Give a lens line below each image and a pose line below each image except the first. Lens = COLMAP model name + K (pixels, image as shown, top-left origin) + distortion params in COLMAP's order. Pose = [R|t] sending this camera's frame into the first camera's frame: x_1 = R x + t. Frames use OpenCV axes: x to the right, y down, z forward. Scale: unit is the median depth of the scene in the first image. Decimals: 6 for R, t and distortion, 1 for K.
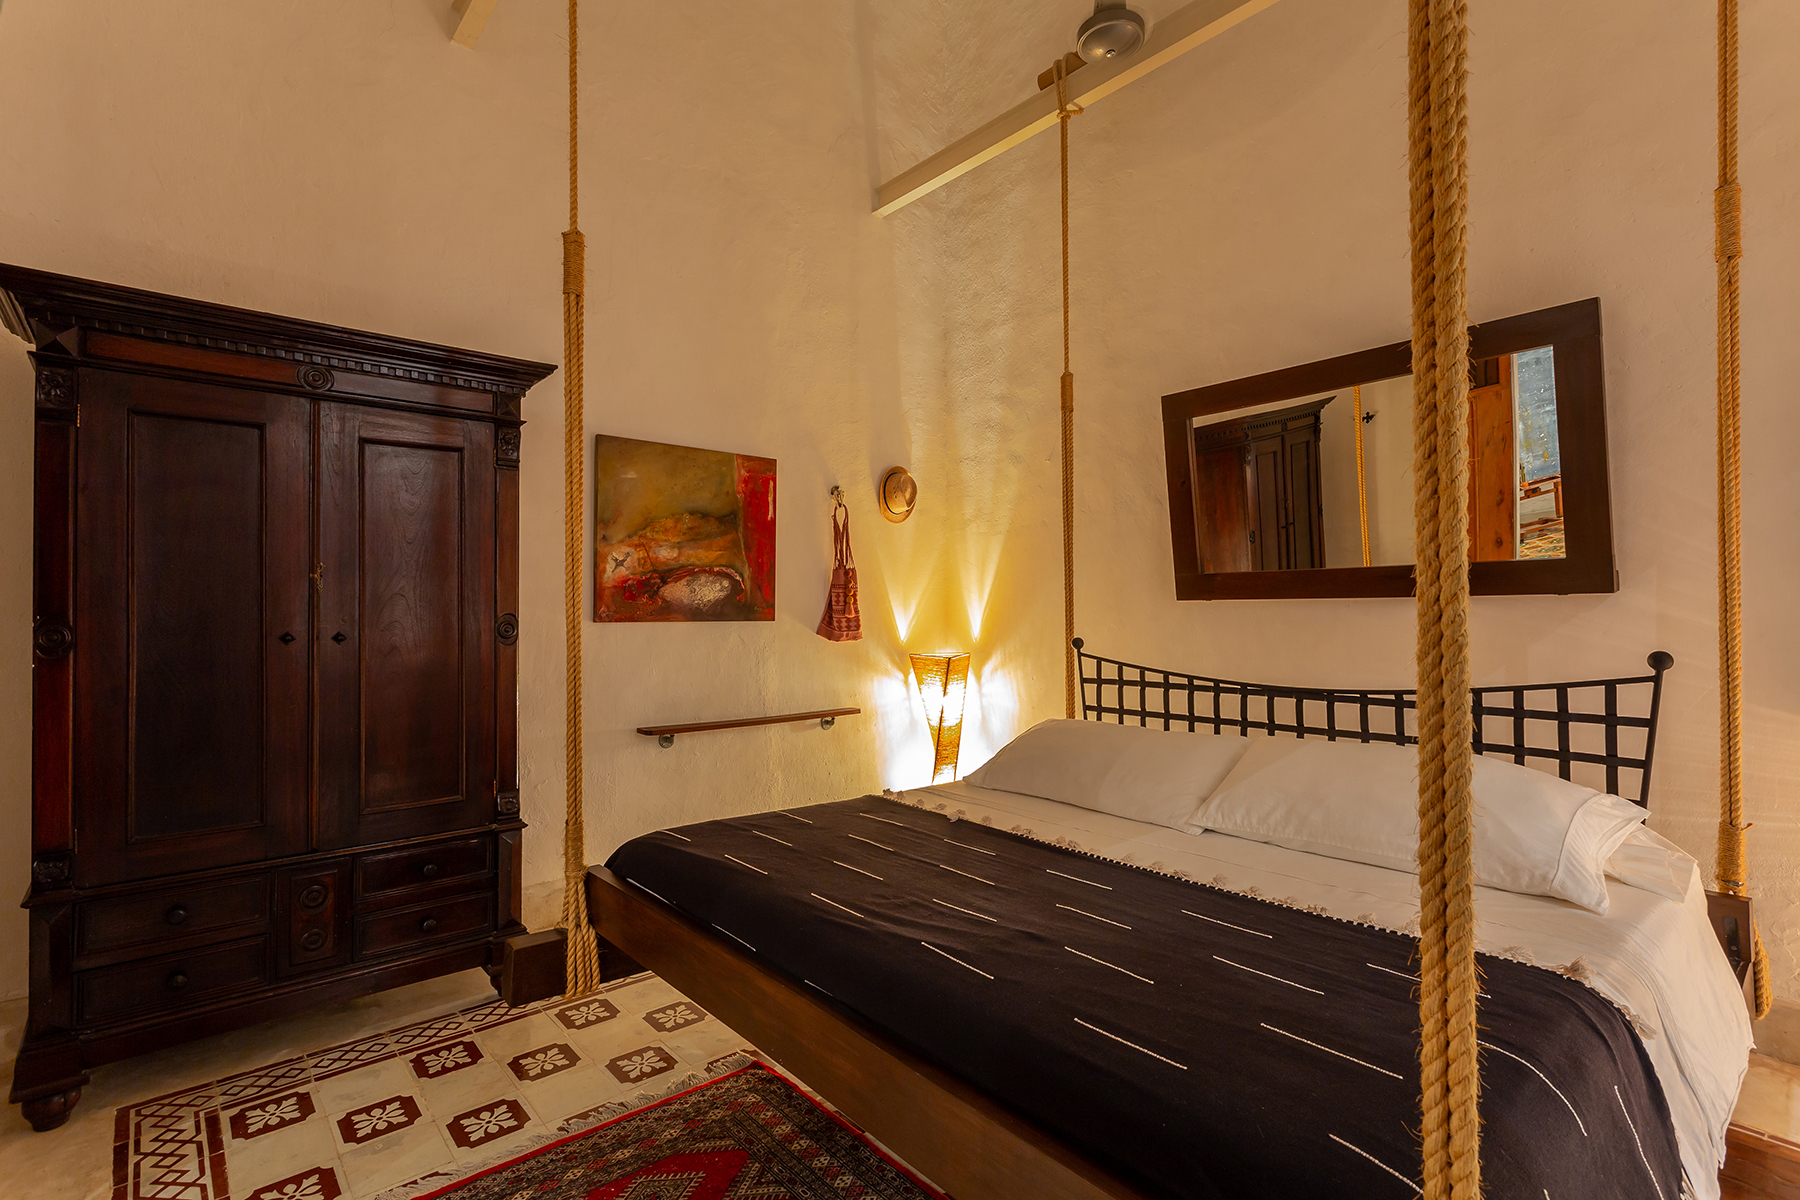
lens RADIAL K [[860.4, 0, 890.1], [0, 860.4, 597.1], [0, 0, 1]] dist [0.017841, -0.000070]
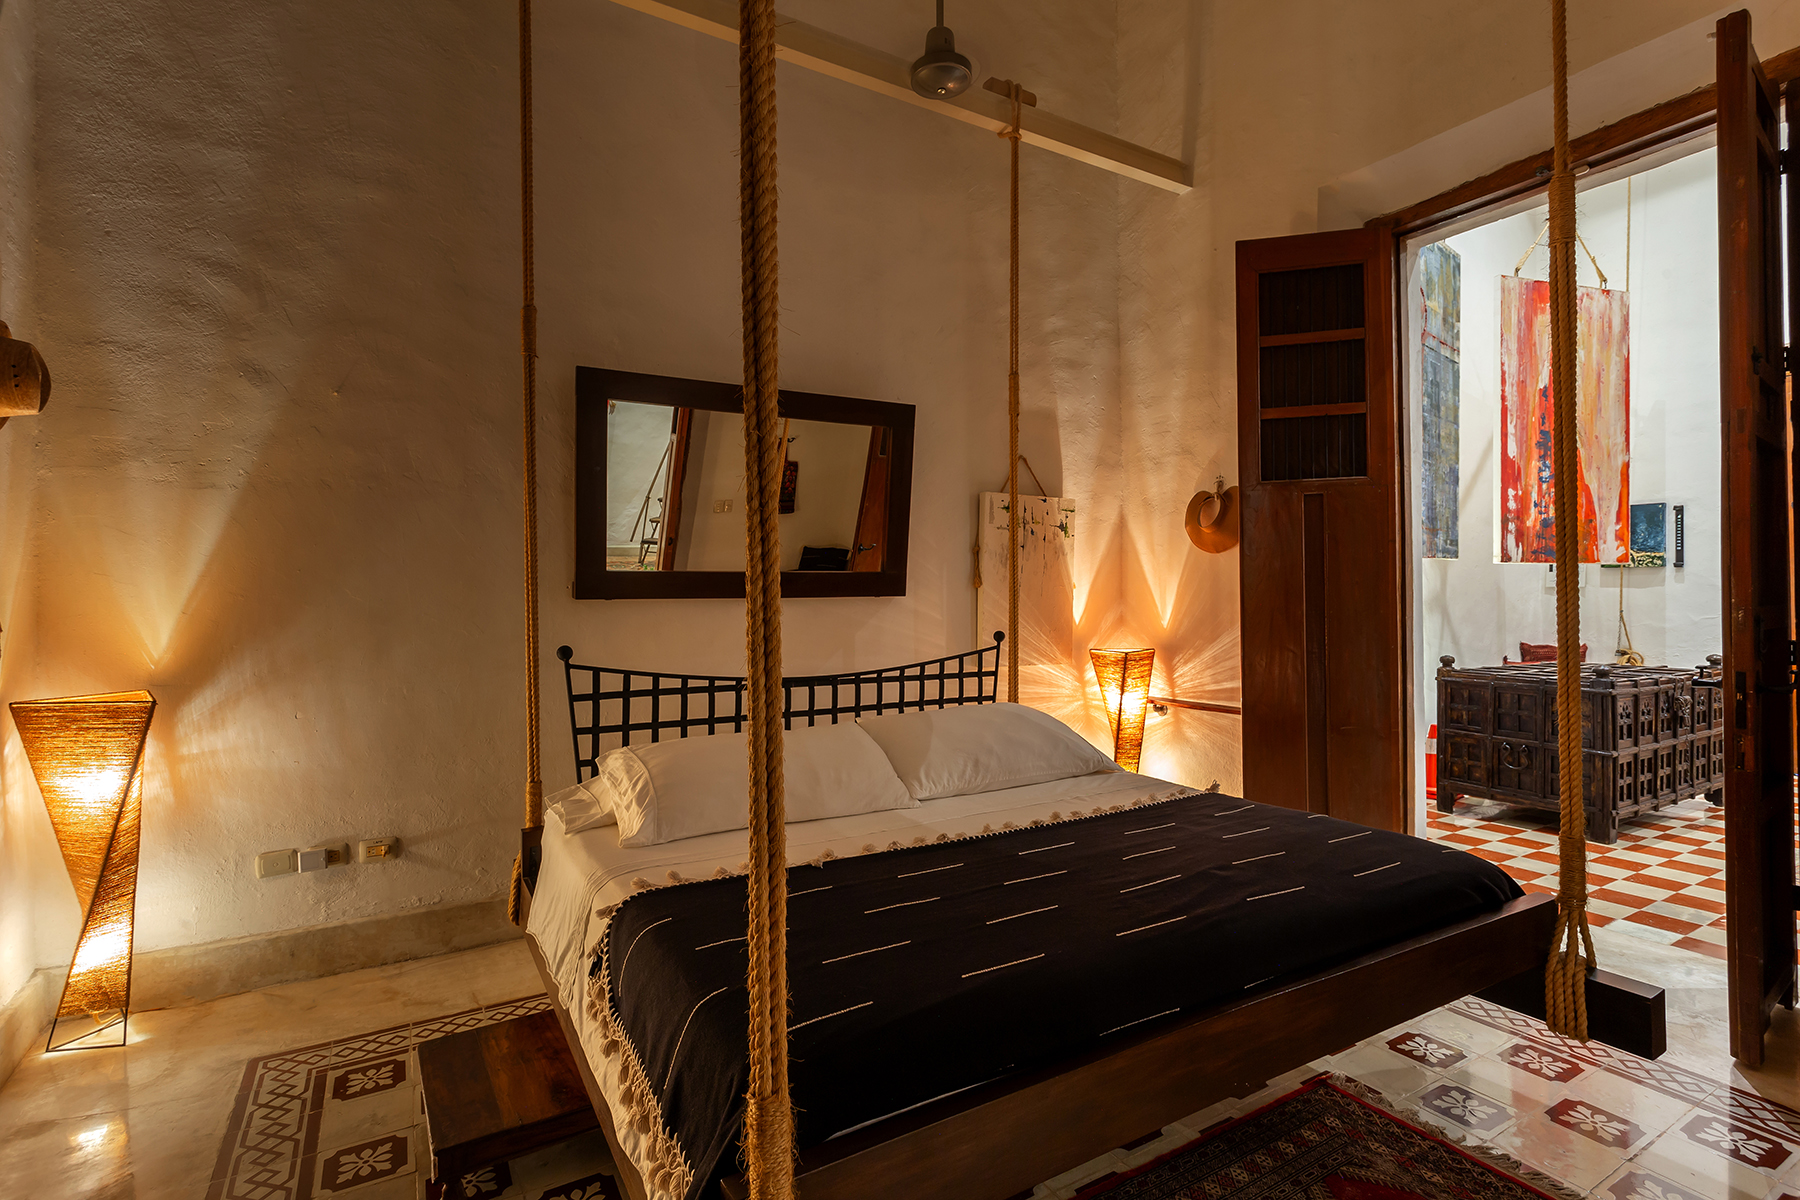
lens RADIAL K [[860.4, 0, 880.9], [0, 860.4, 611.5], [0, 0, 1]] dist [0.017841, -0.000070]
pose [[0.191331, -0.001955, 0.981524, -0.538490], [-0.003287, 0.999991, 0.002632, 0.013073], [-0.981520, -0.003730, 0.191323, 0.591995]]
